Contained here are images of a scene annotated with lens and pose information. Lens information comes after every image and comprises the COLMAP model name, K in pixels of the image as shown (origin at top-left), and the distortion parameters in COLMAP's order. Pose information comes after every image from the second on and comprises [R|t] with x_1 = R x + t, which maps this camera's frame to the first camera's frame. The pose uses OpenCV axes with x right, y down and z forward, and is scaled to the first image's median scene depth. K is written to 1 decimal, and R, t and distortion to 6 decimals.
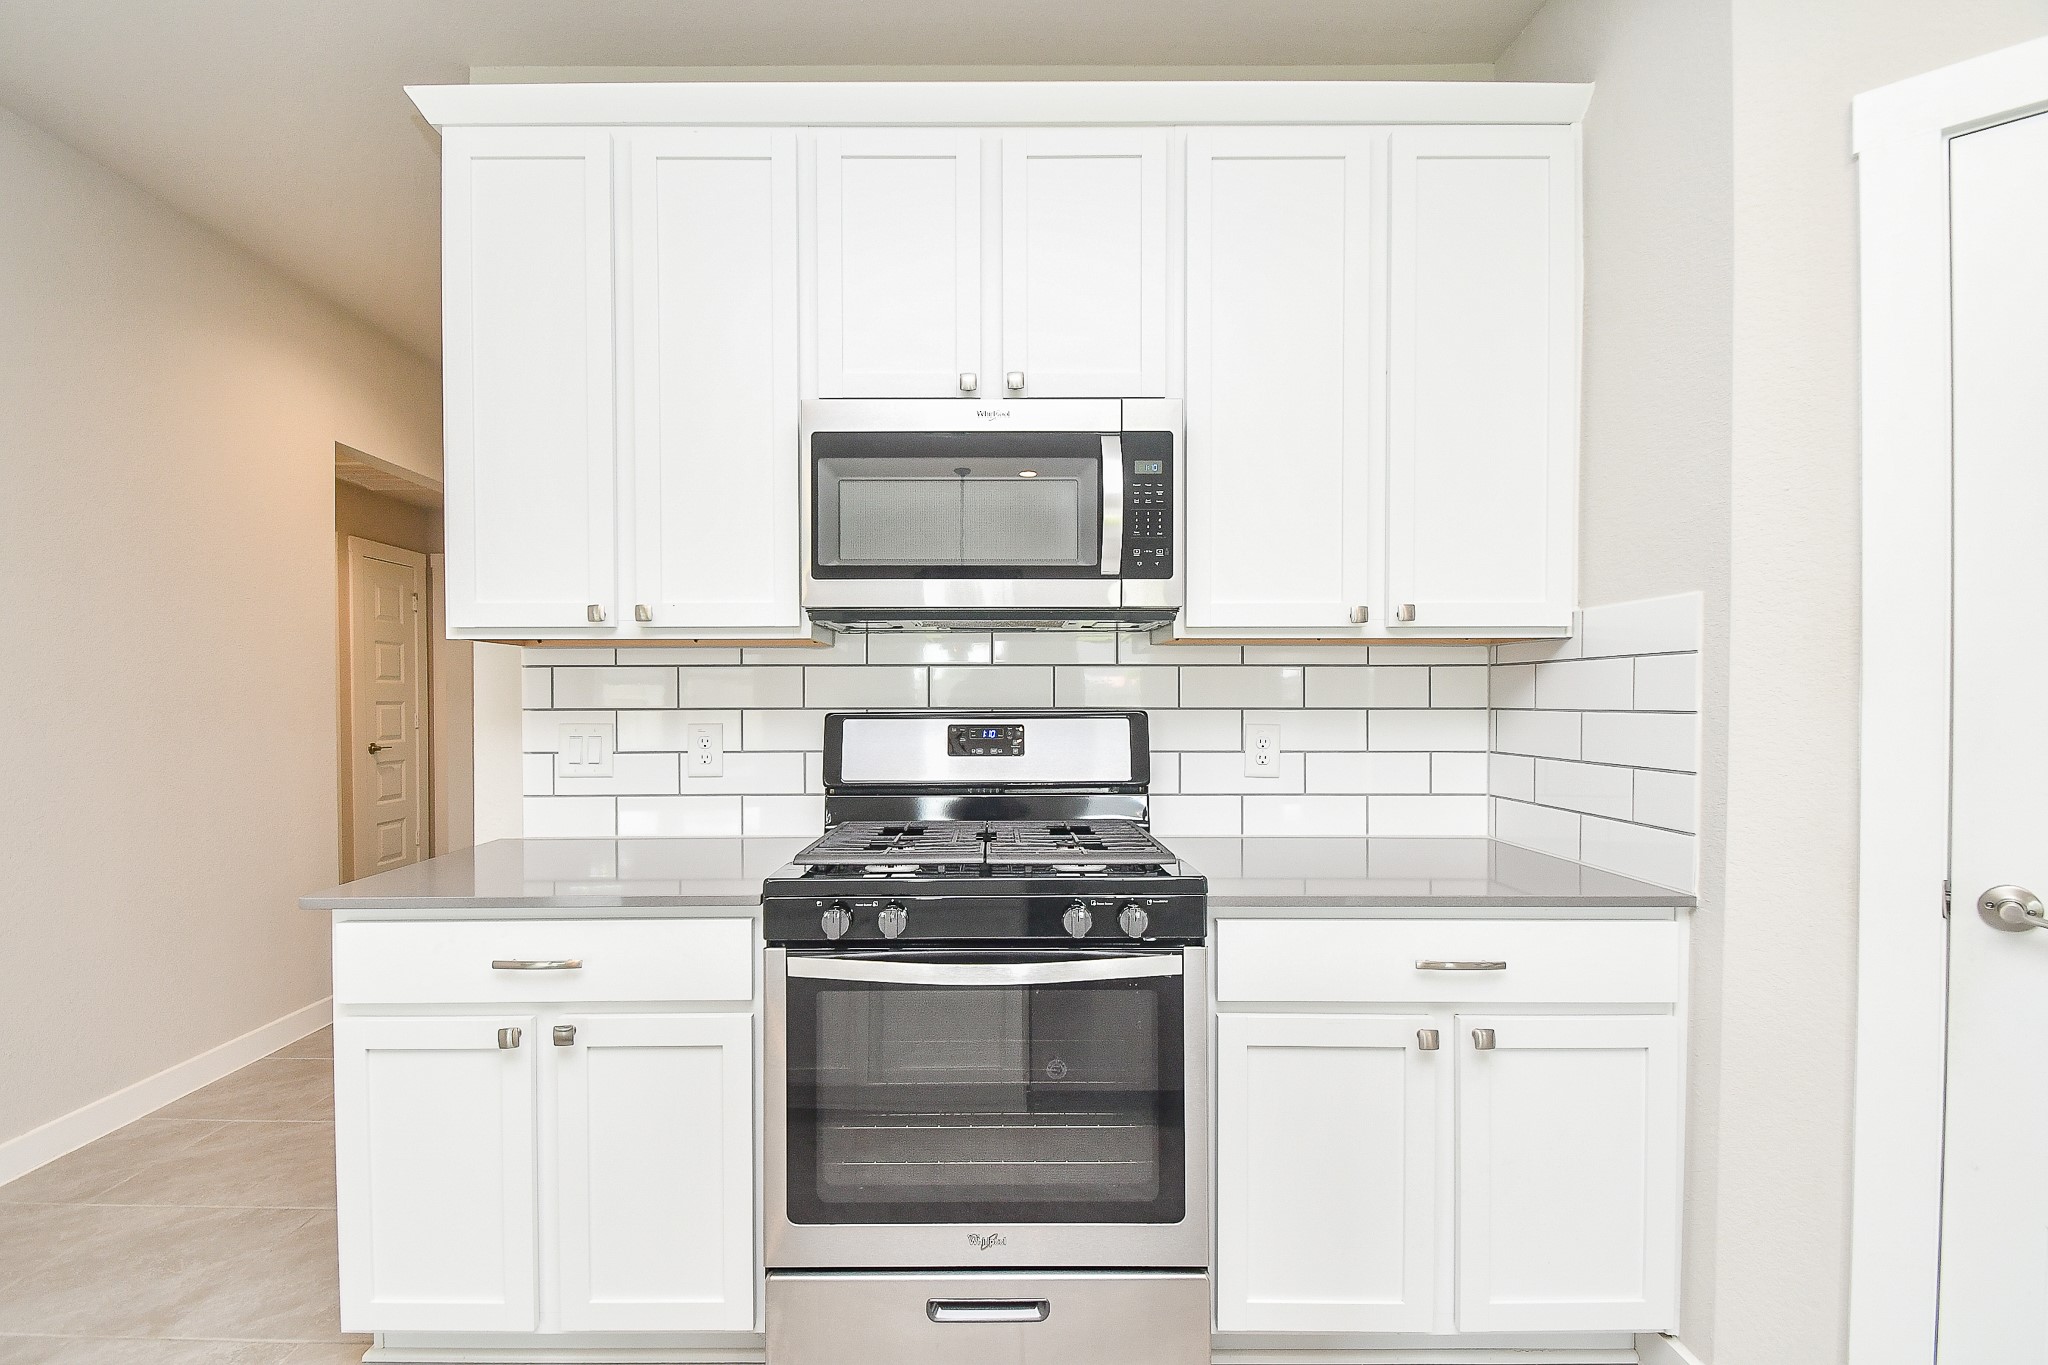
lens RADIAL K [[894.3, 0, 976.5], [0, 894.3, 700.0], [0, 0, 1]] dist [0.001177, -0.013207]
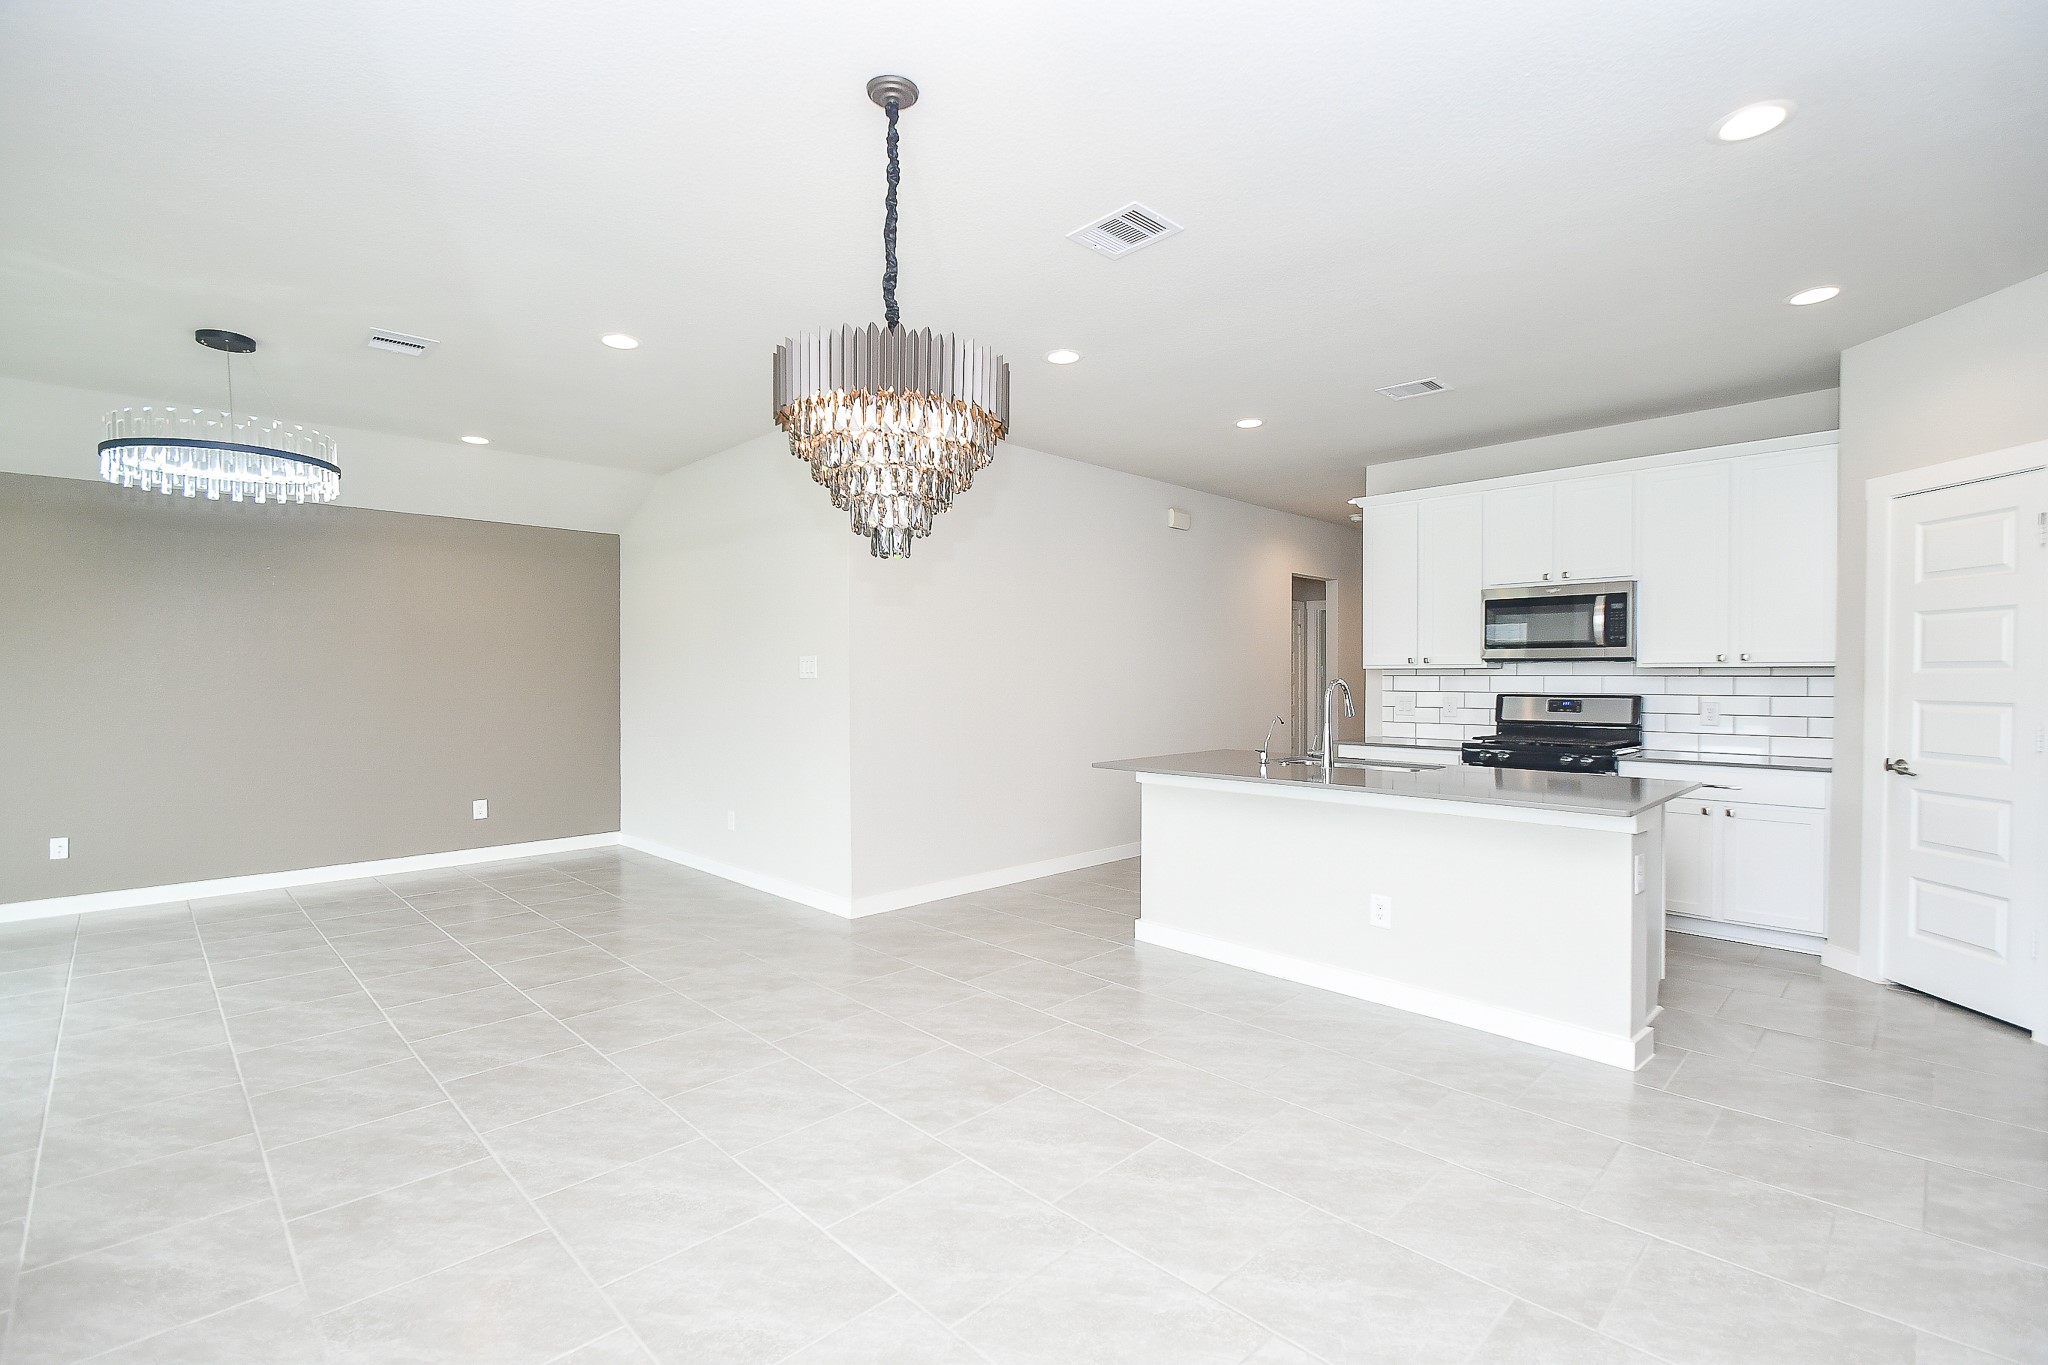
lens RADIAL K [[918.8, 0, 1008.9], [0, 918.8, 698.5], [0, 0, 1]] dist [-0.006214, -0.000943]
pose [[0.707529, 0.020546, -0.706386, 0.833635], [-0.007815, 0.999744, 0.021251, -0.021052], [0.706641, -0.009515, 0.707508, -2.225488]]
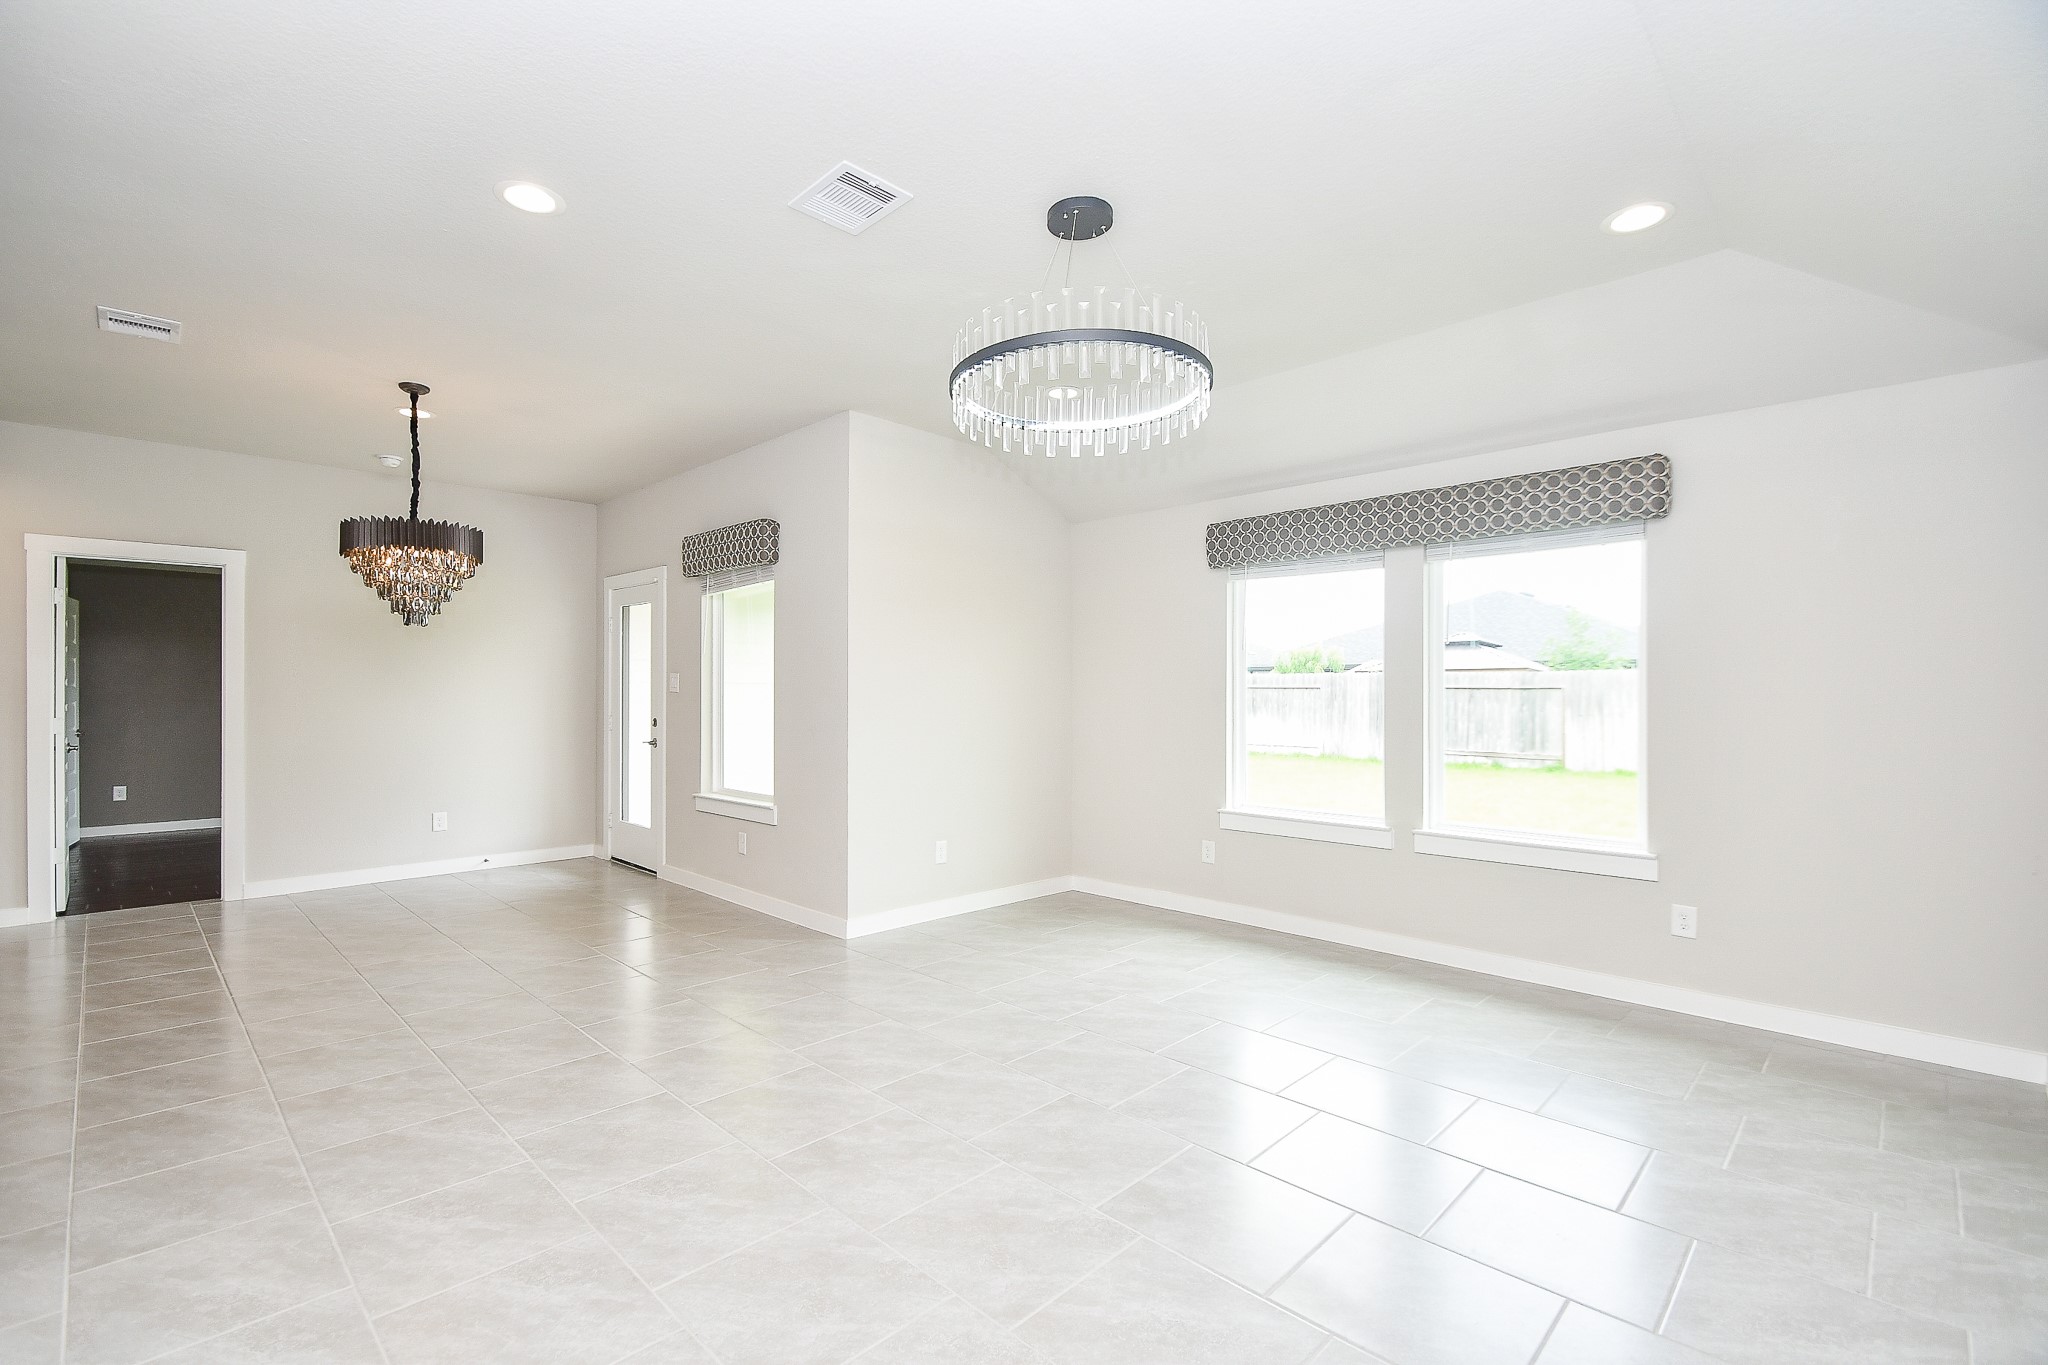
lens RADIAL K [[911.9, 0, 986.8], [0, 911.9, 694.6], [0, 0, 1]] dist [0.002022, 0.000530]
pose [[-0.706450, -0.000756, 0.707763, -2.975506], [0.007958, 0.999928, 0.009011, -0.011253], [-0.707718, 0.011998, -0.706393, -0.811341]]
